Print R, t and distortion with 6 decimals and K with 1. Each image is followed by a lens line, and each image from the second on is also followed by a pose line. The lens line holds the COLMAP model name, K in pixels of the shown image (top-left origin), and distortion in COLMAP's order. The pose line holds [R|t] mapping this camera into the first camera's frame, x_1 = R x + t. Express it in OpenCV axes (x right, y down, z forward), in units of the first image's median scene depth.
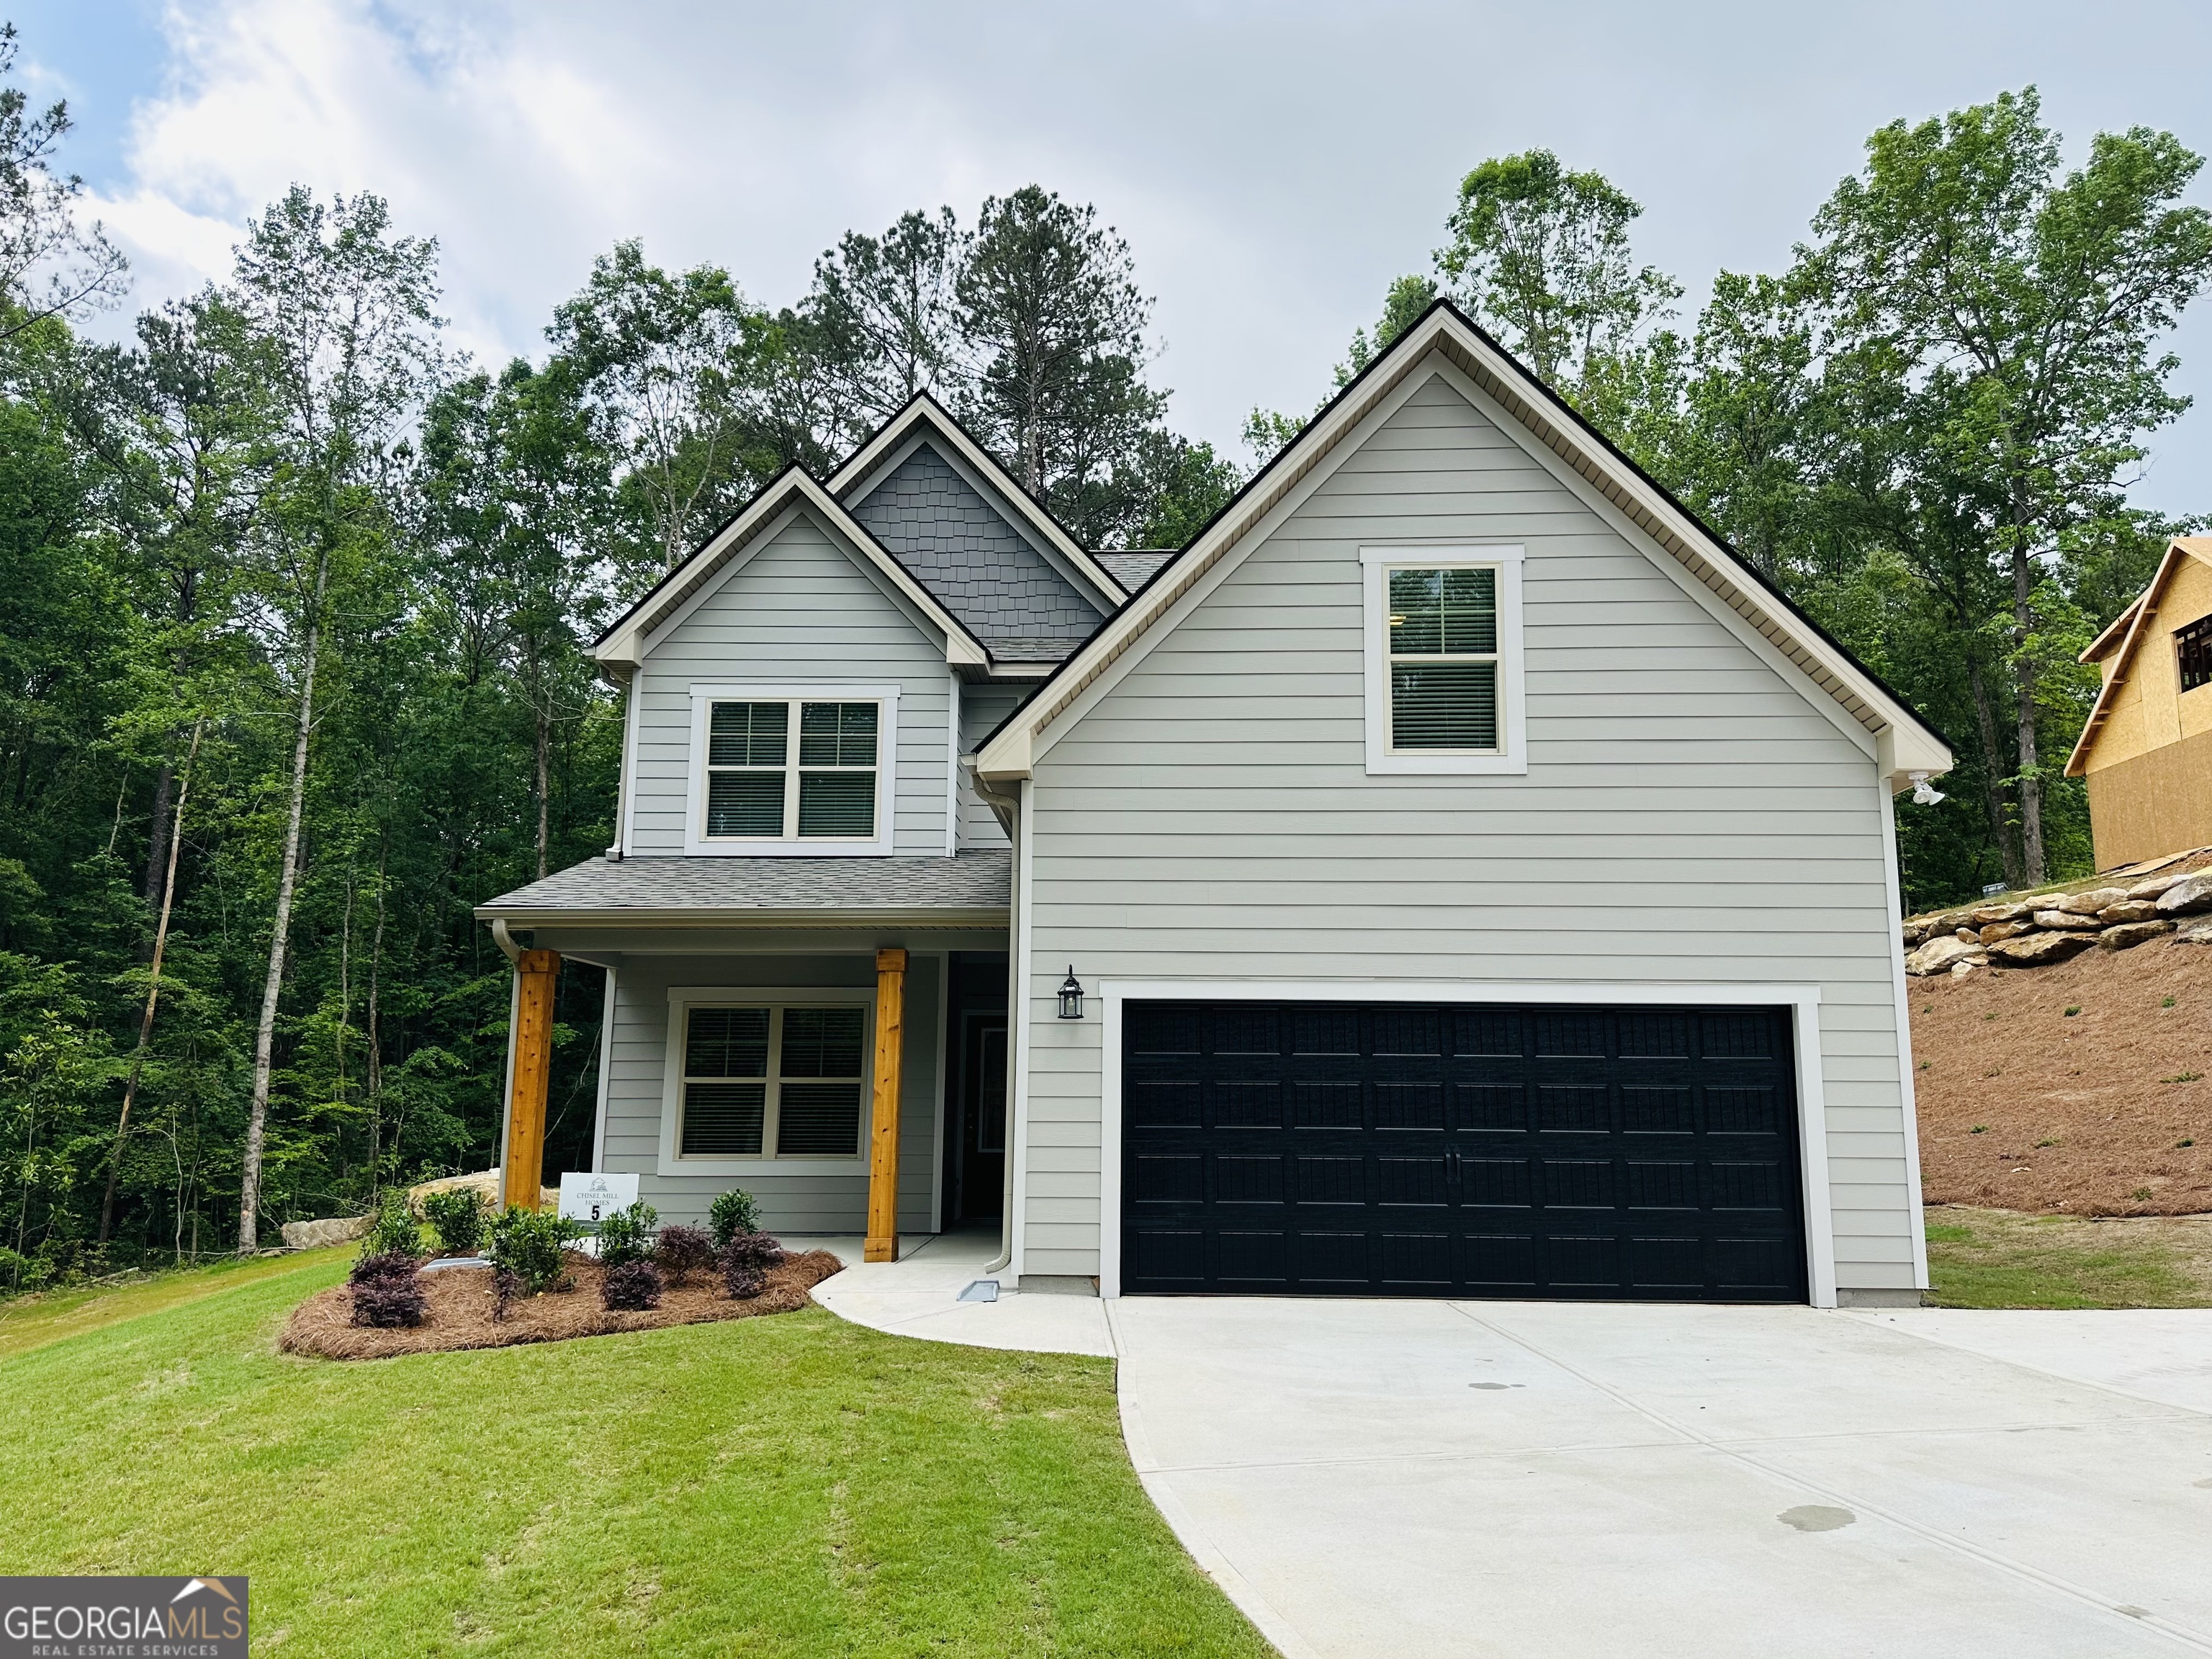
lens RADIAL K [[1551.7, 0, 1106.0], [0, 1551.7, 829.5], [0, 0, 1]] dist [0.066031, -0.095093]
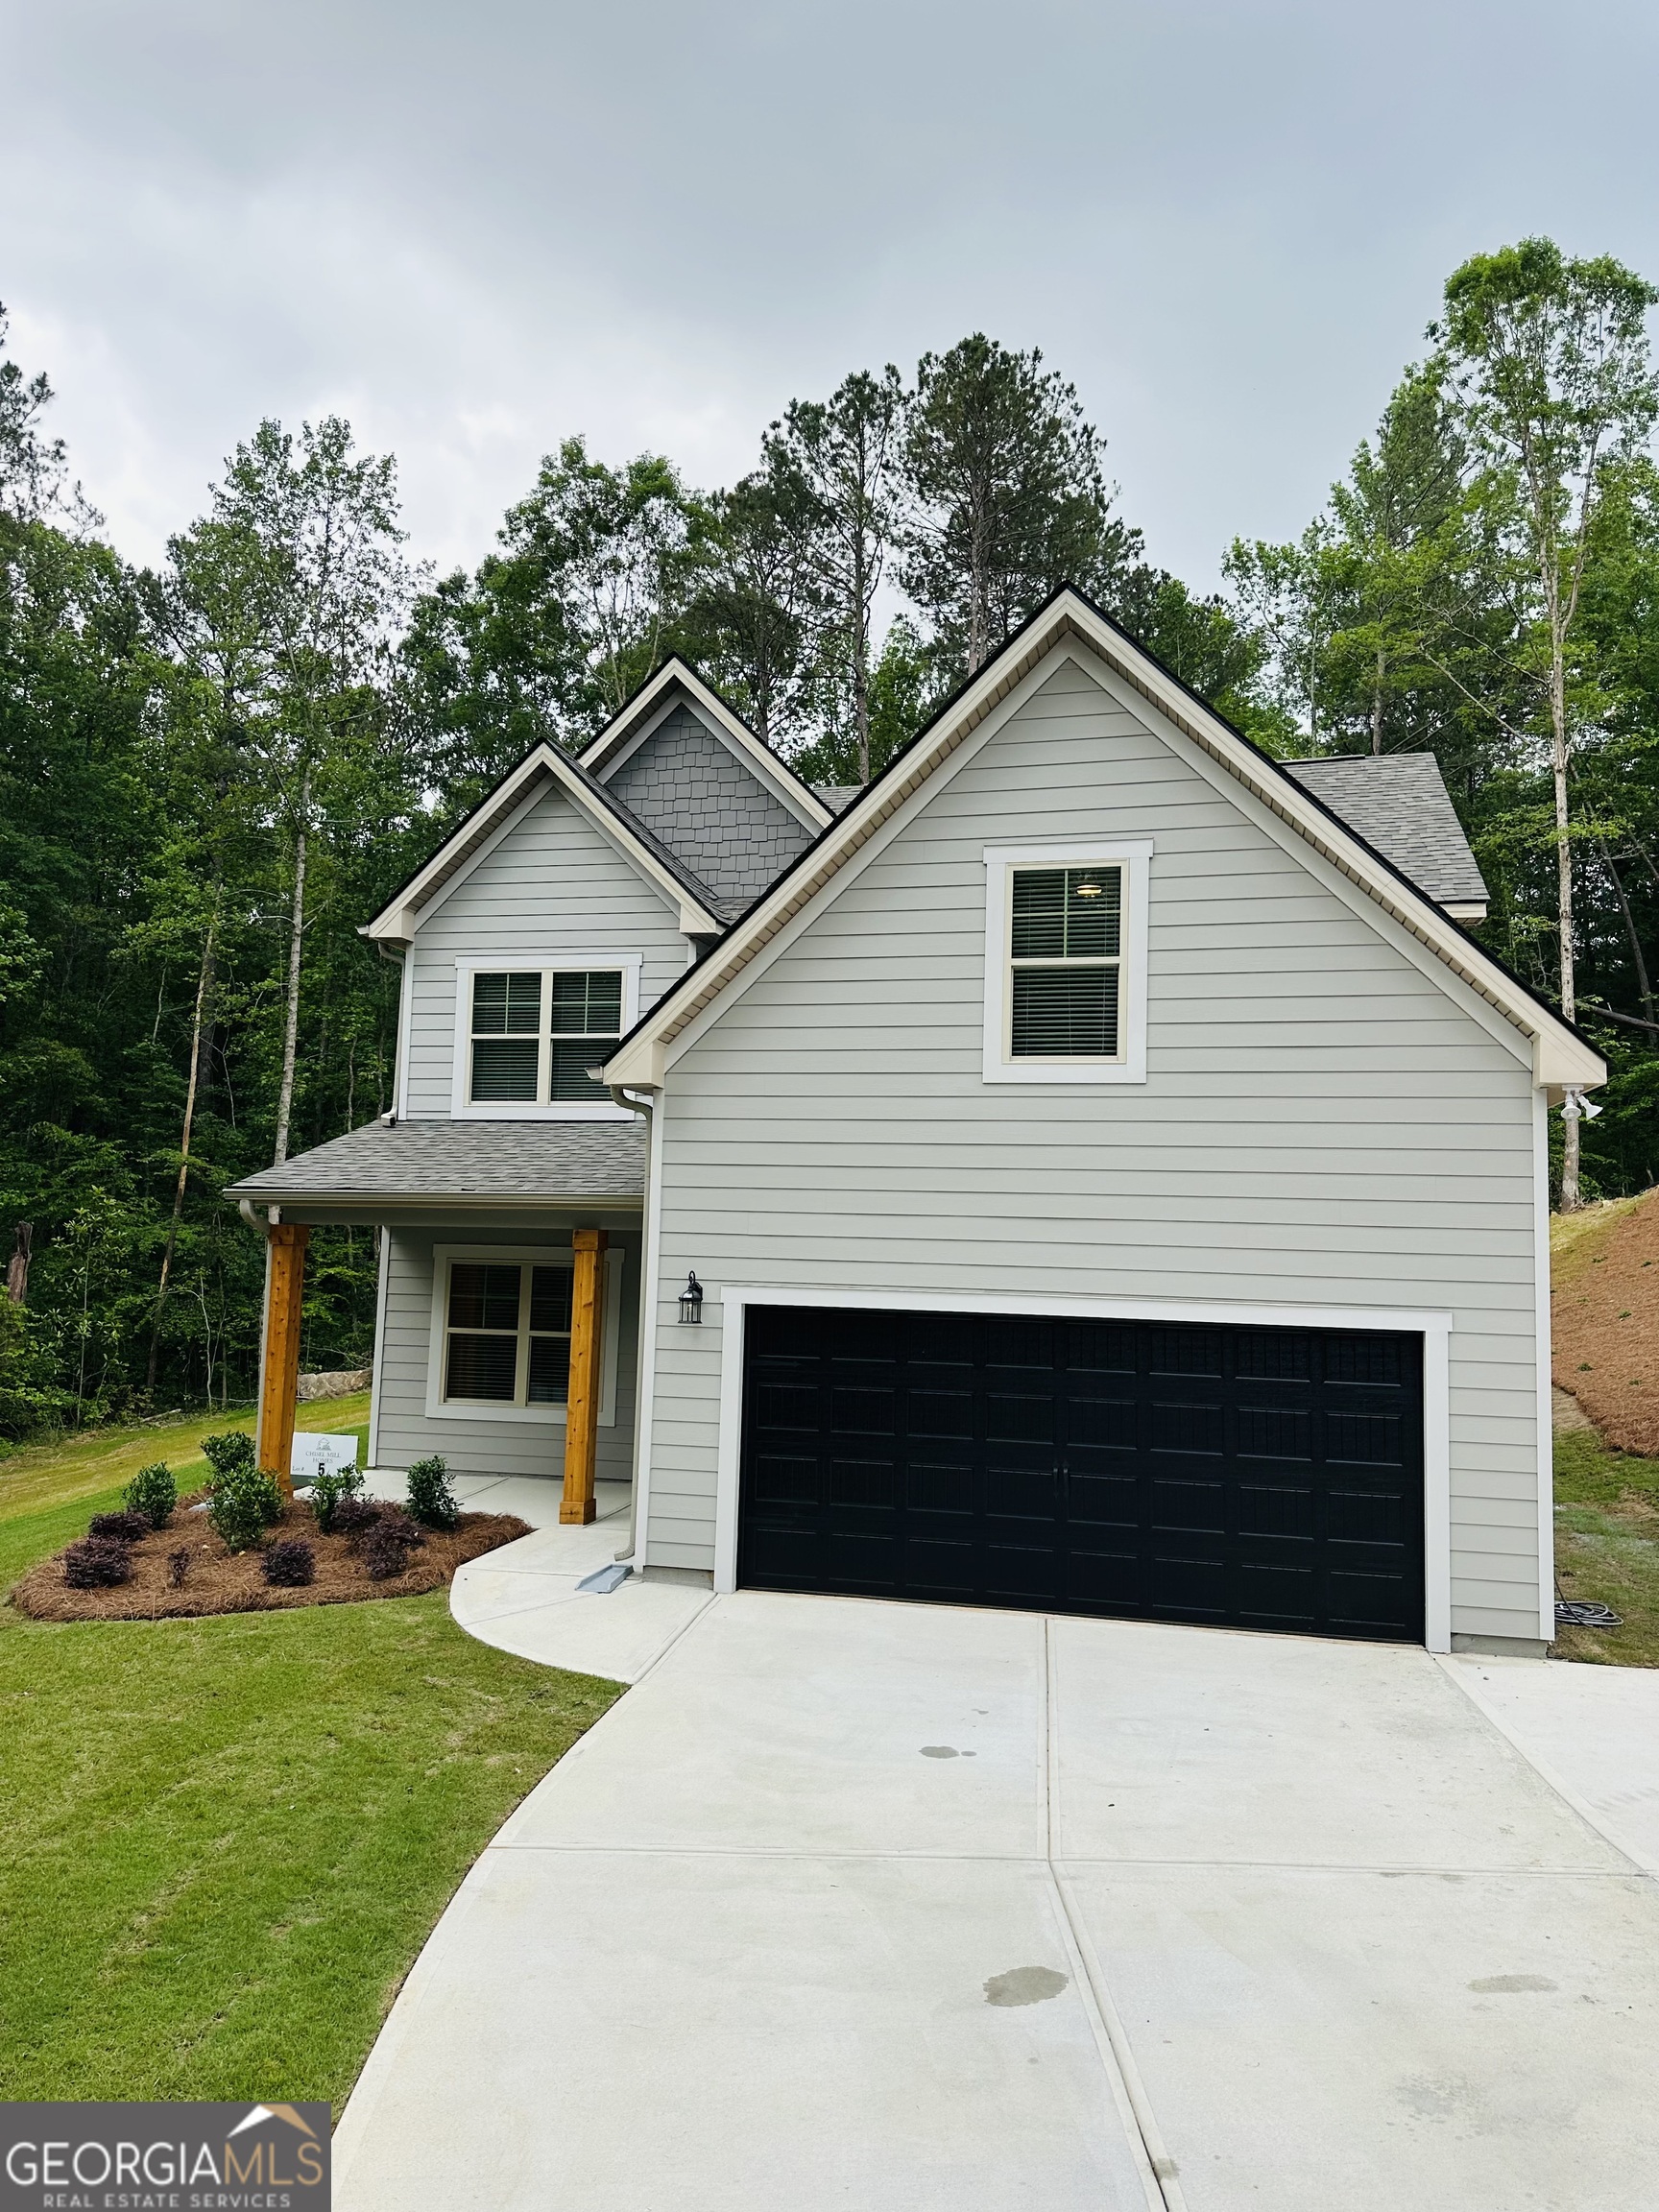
lens RADIAL K [[1551.7, 0, 825.0], [0, 1551.7, 1082.0], [0, 0, 1]] dist [0.066031, -0.095093]
pose [[0.978272, -0.004392, -0.207280, 0.122127], [0.019864, 0.997162, 0.072619, -0.048999], [0.206373, -0.075158, 0.975583, 0.007435]]
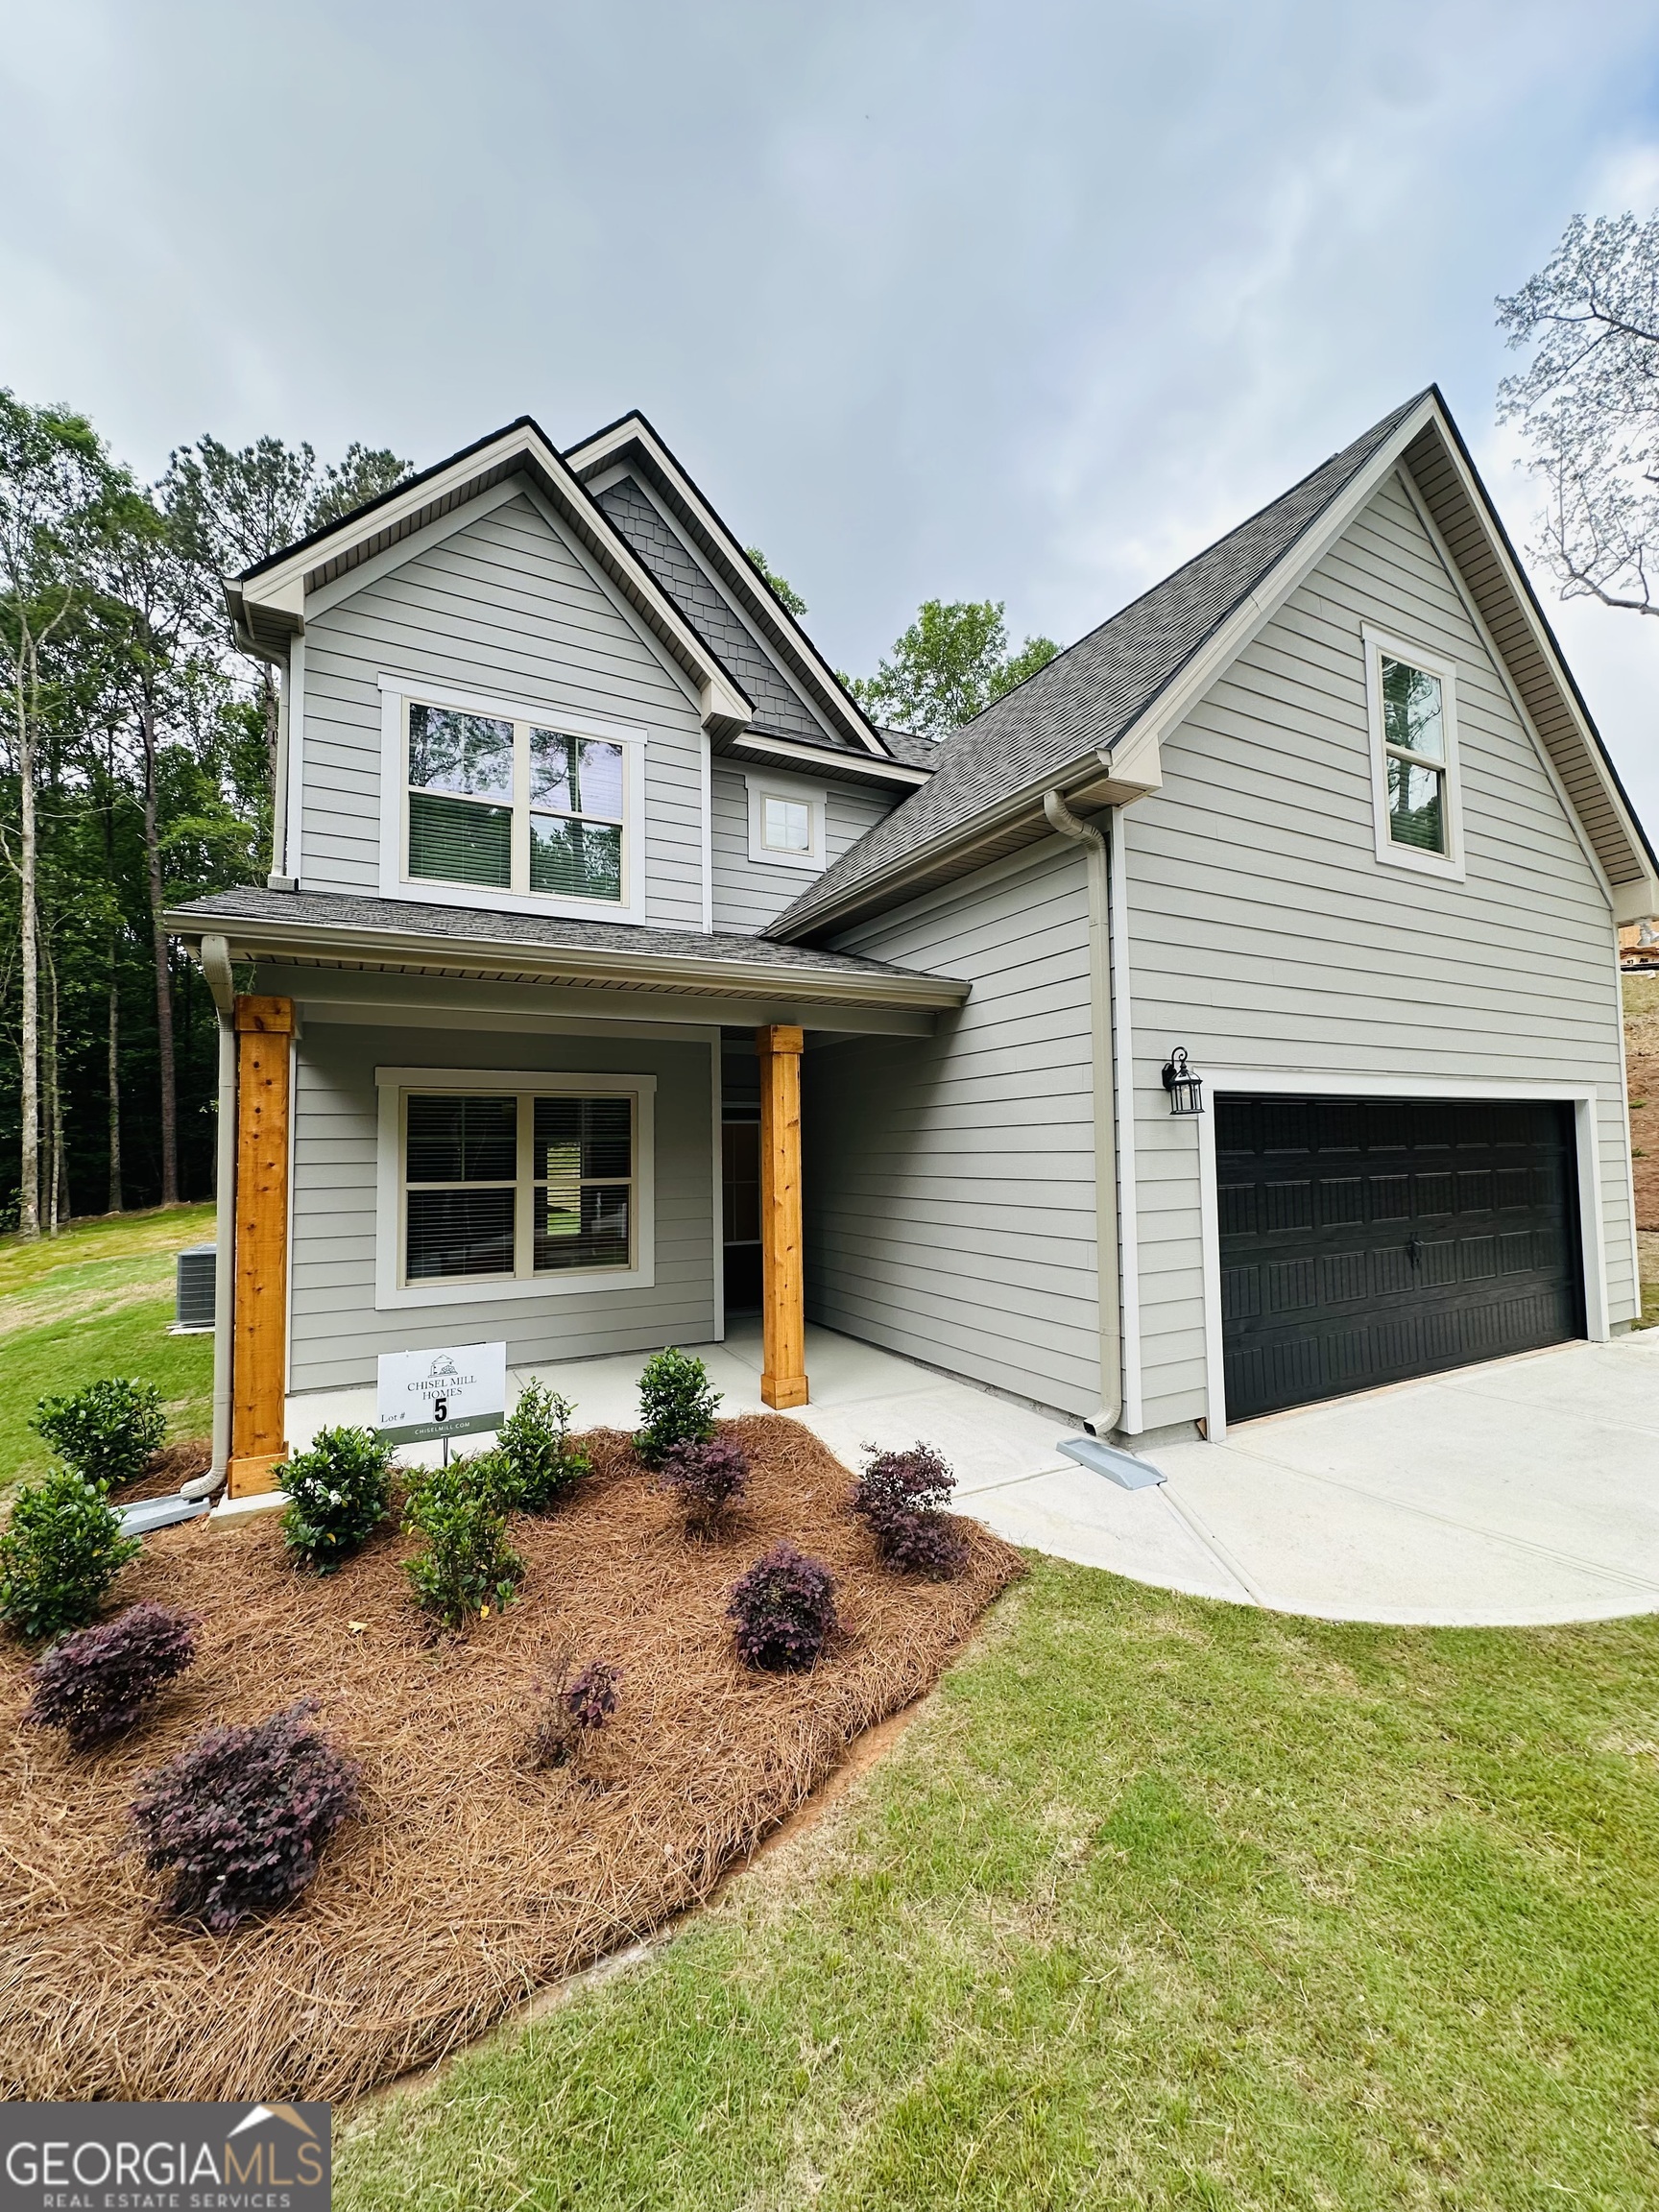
lens RADIAL K [[878.1, 0, 825.7], [0, 878.1, 1112.5], [0, 0, 1]] dist [-0.010978, 0.001891]
pose [[0.865982, 0.002609, 0.500069, -0.178498], [-0.065542, 0.991953, 0.108325, 0.036754], [-0.495762, -0.126583, 0.859184, 0.305303]]
